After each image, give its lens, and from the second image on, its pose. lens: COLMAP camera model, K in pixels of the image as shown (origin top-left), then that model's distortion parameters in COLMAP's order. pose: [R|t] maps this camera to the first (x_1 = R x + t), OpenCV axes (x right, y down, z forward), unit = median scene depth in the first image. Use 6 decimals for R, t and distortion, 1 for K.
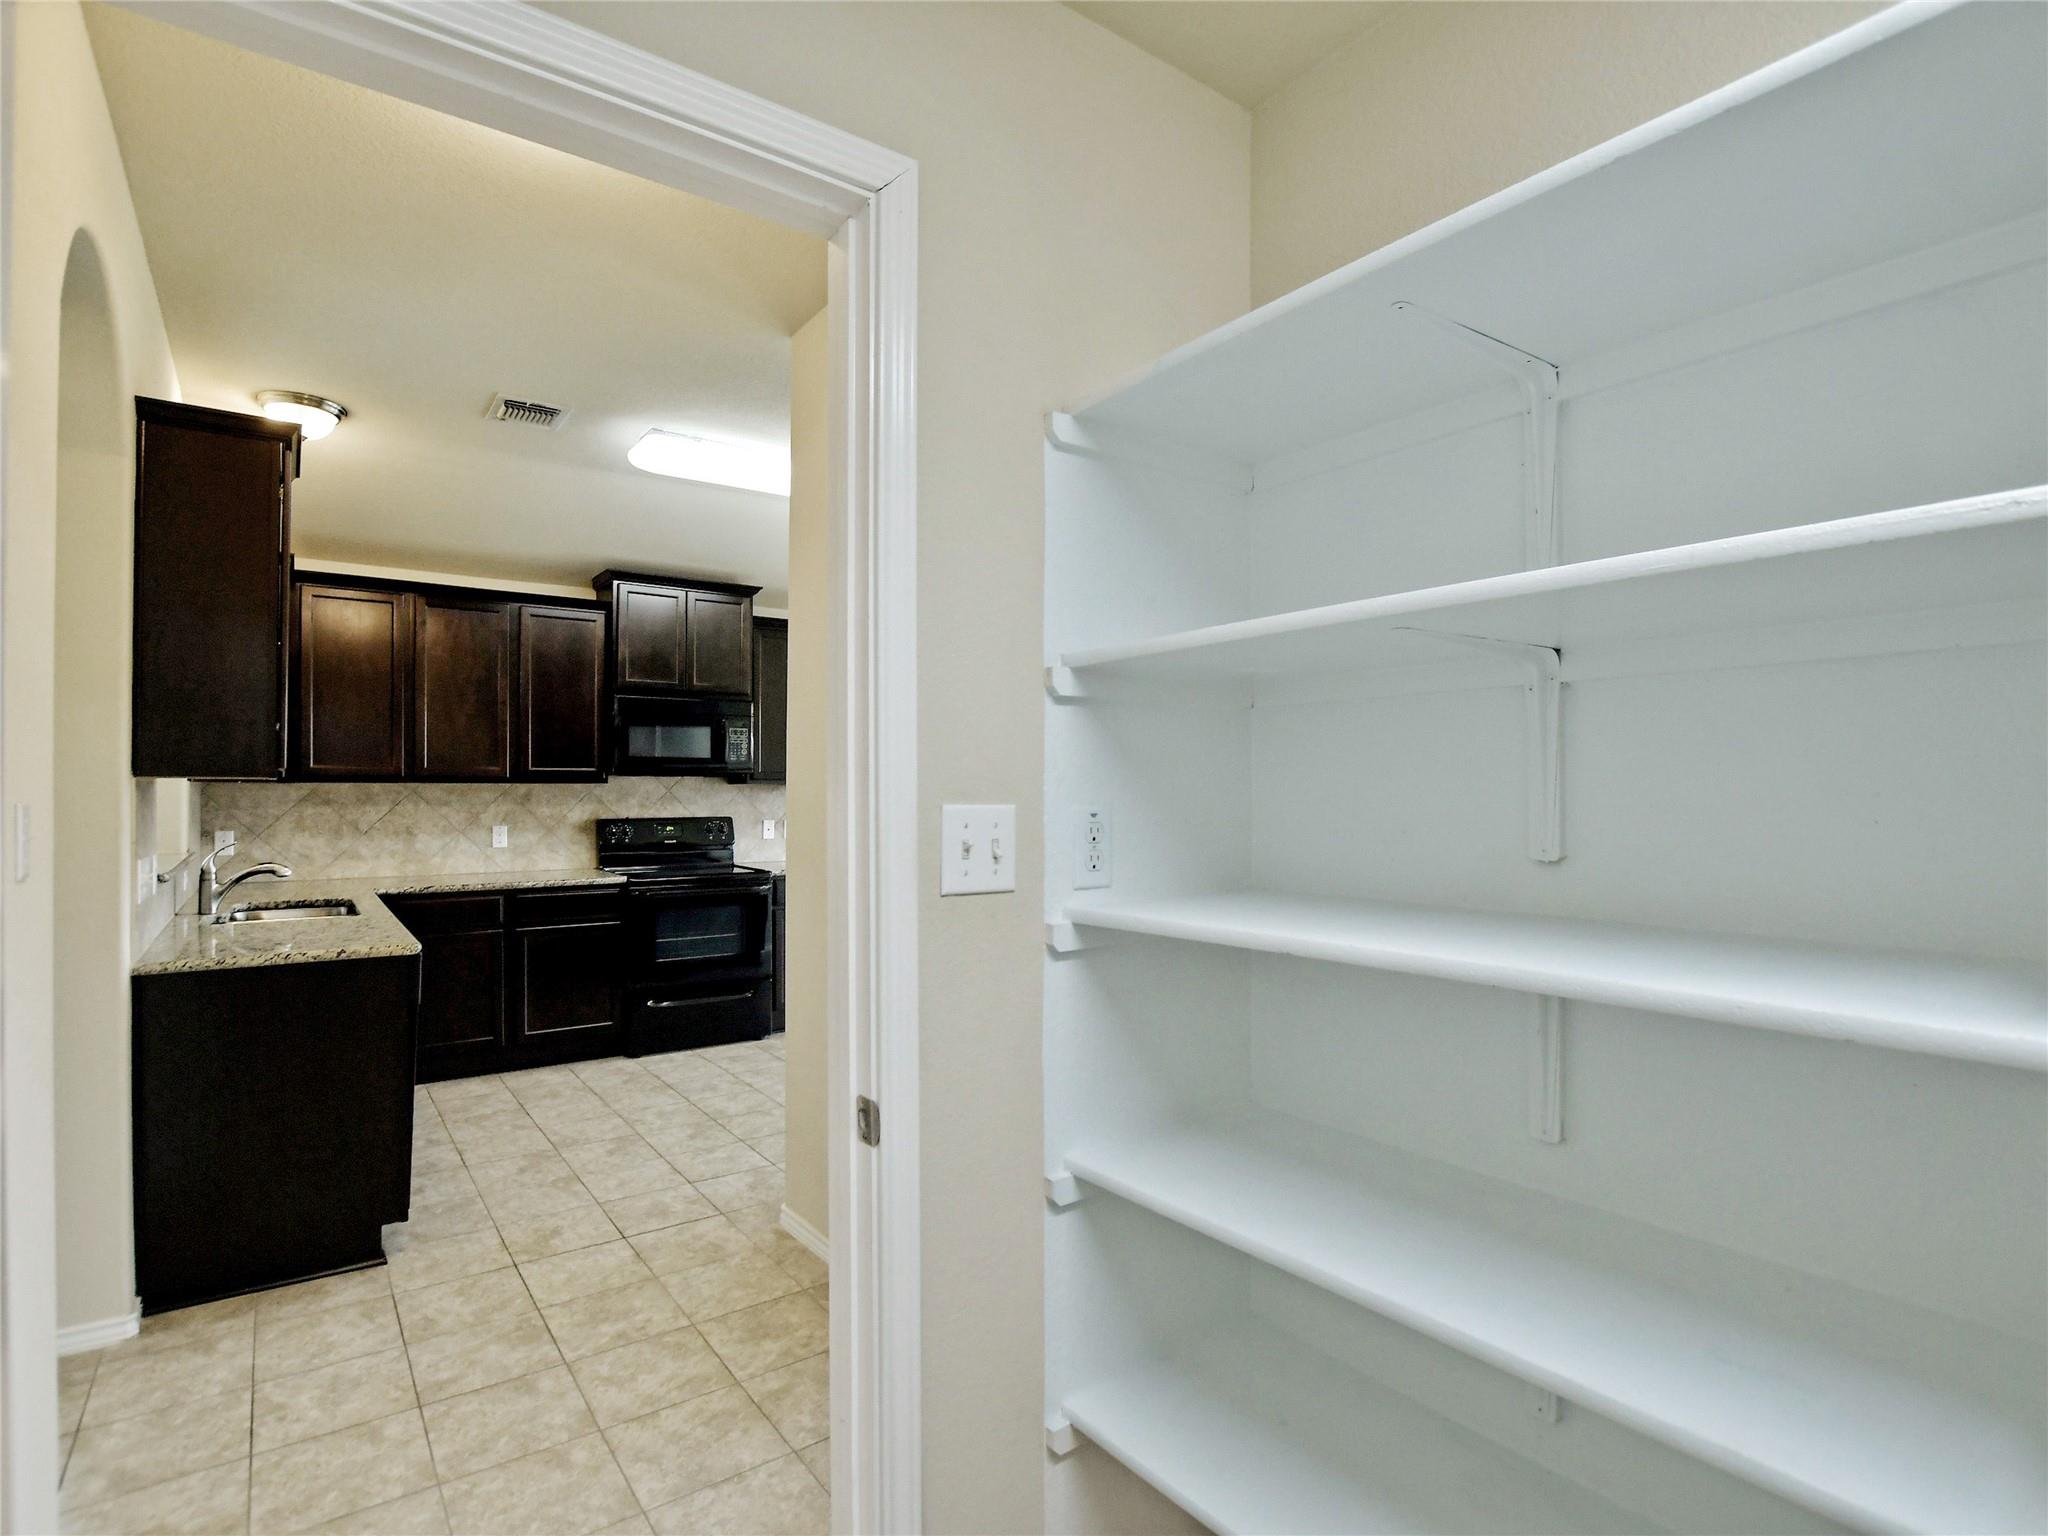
lens RADIAL K [[1023.2, 0, 977.5], [0, 1023.2, 791.4], [0, 0, 1]] dist [0.000097, 0.000142]
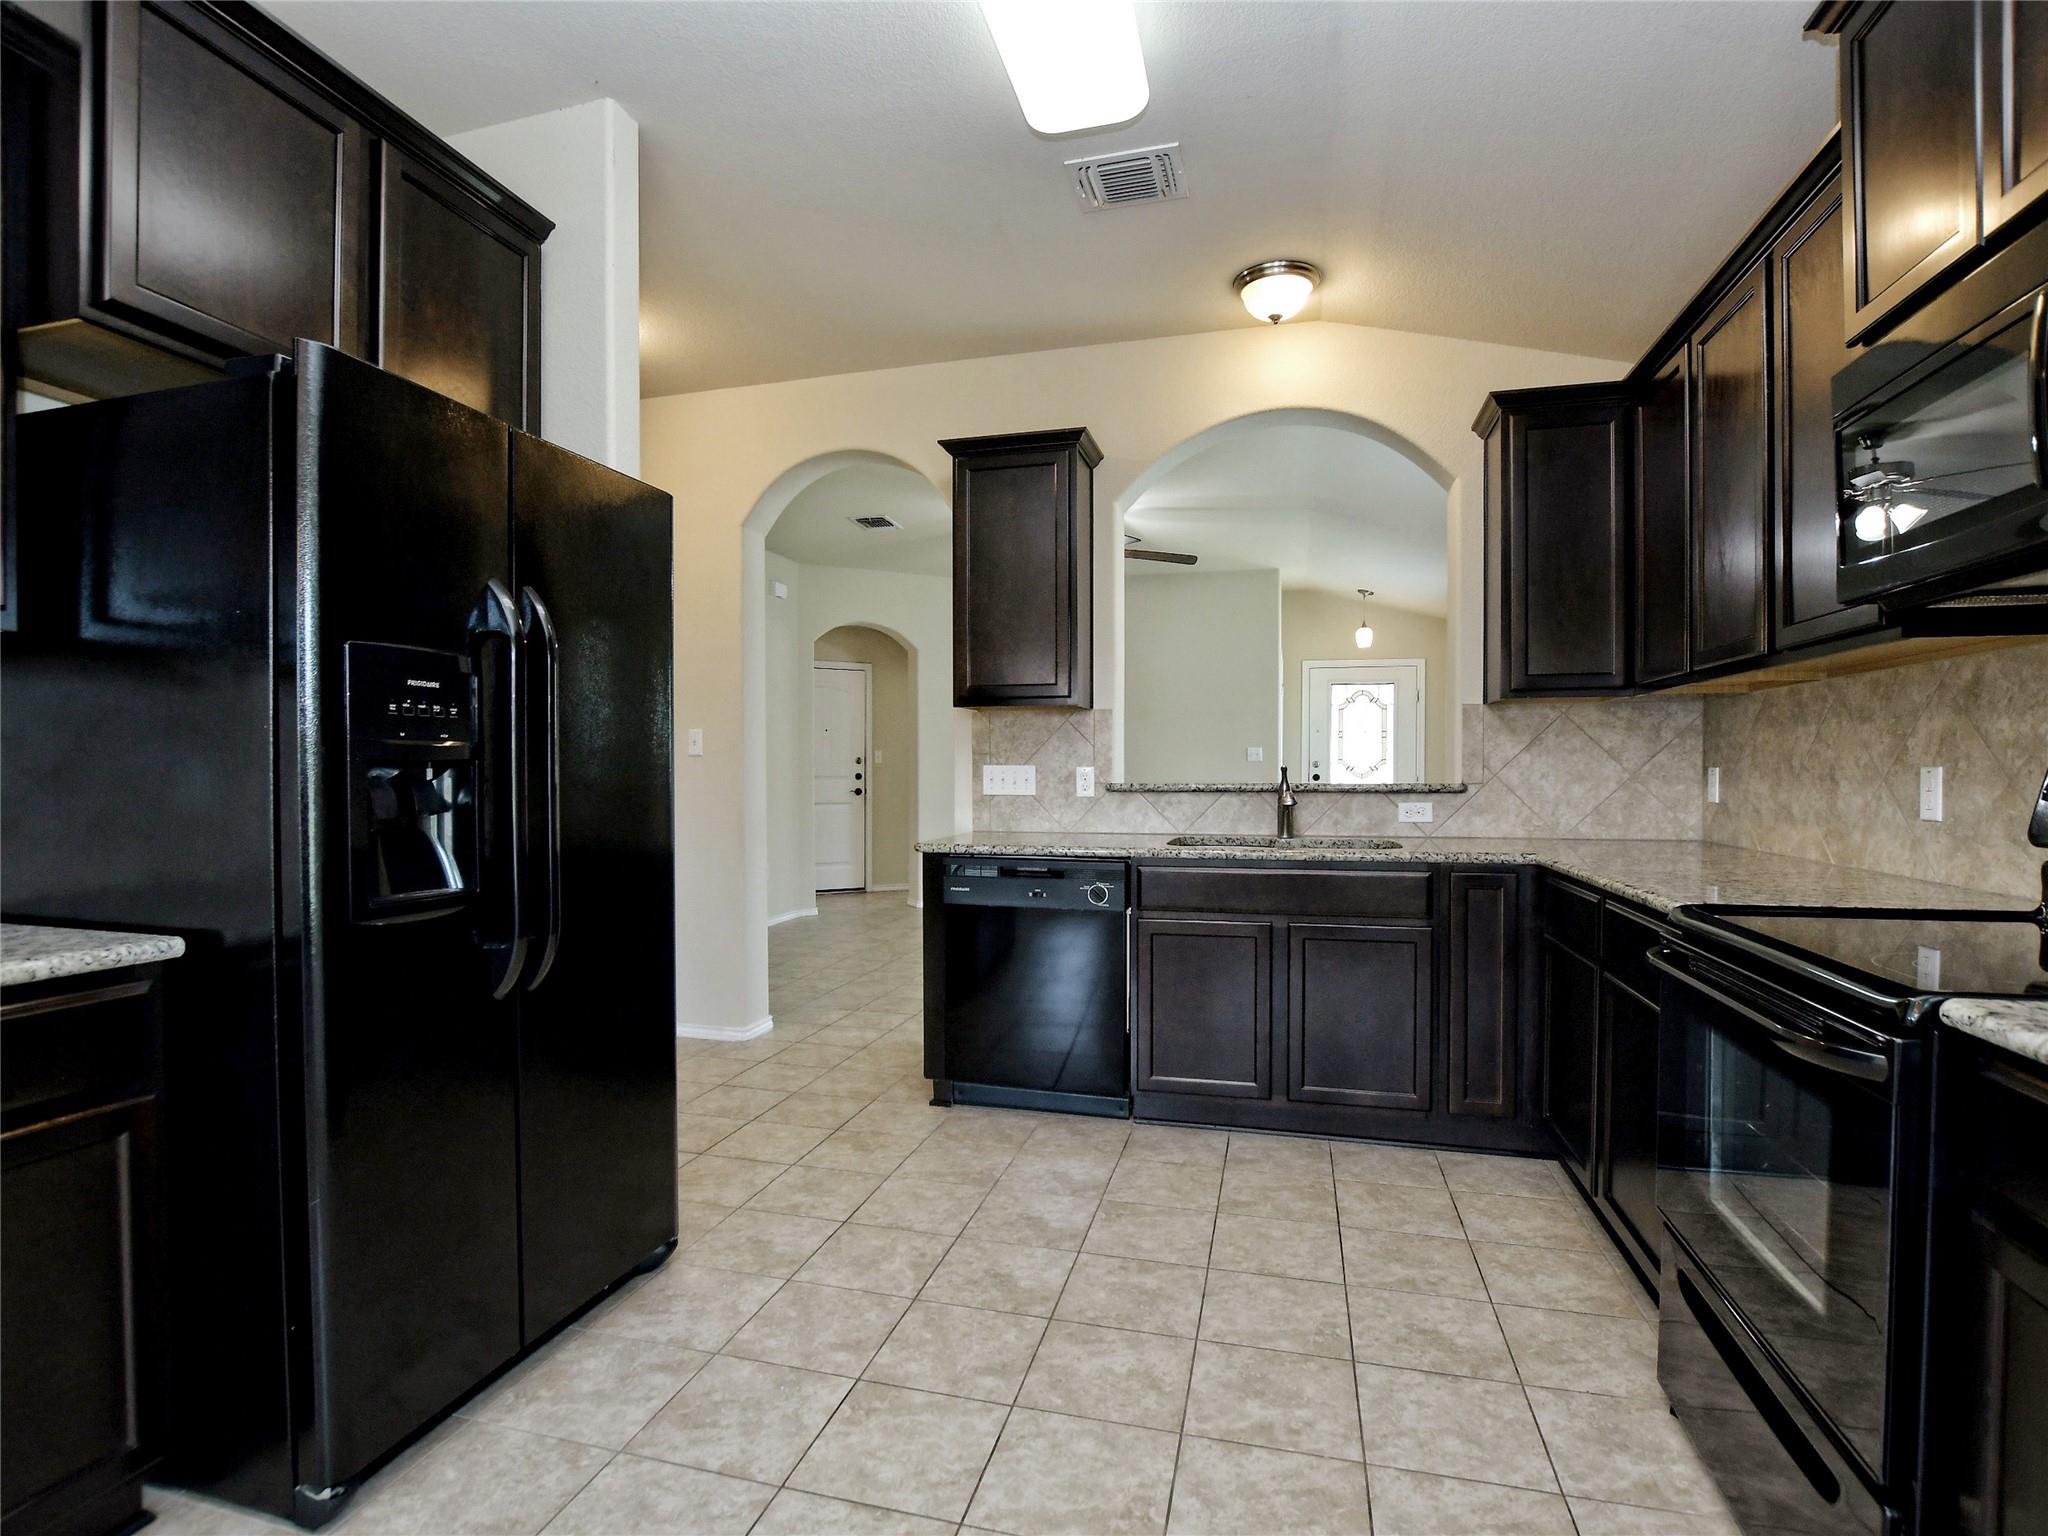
lens RADIAL K [[1010.1, 0, 1007.8], [0, 1010.1, 787.4], [0, 0, 1]] dist [-0.031878, 0.001993]
pose [[-0.765808, 0.013846, -0.642921, 0.064481], [0.002039, 0.999815, 0.019104, 0.035070], [0.643066, 0.013319, -0.765695, 1.107707]]
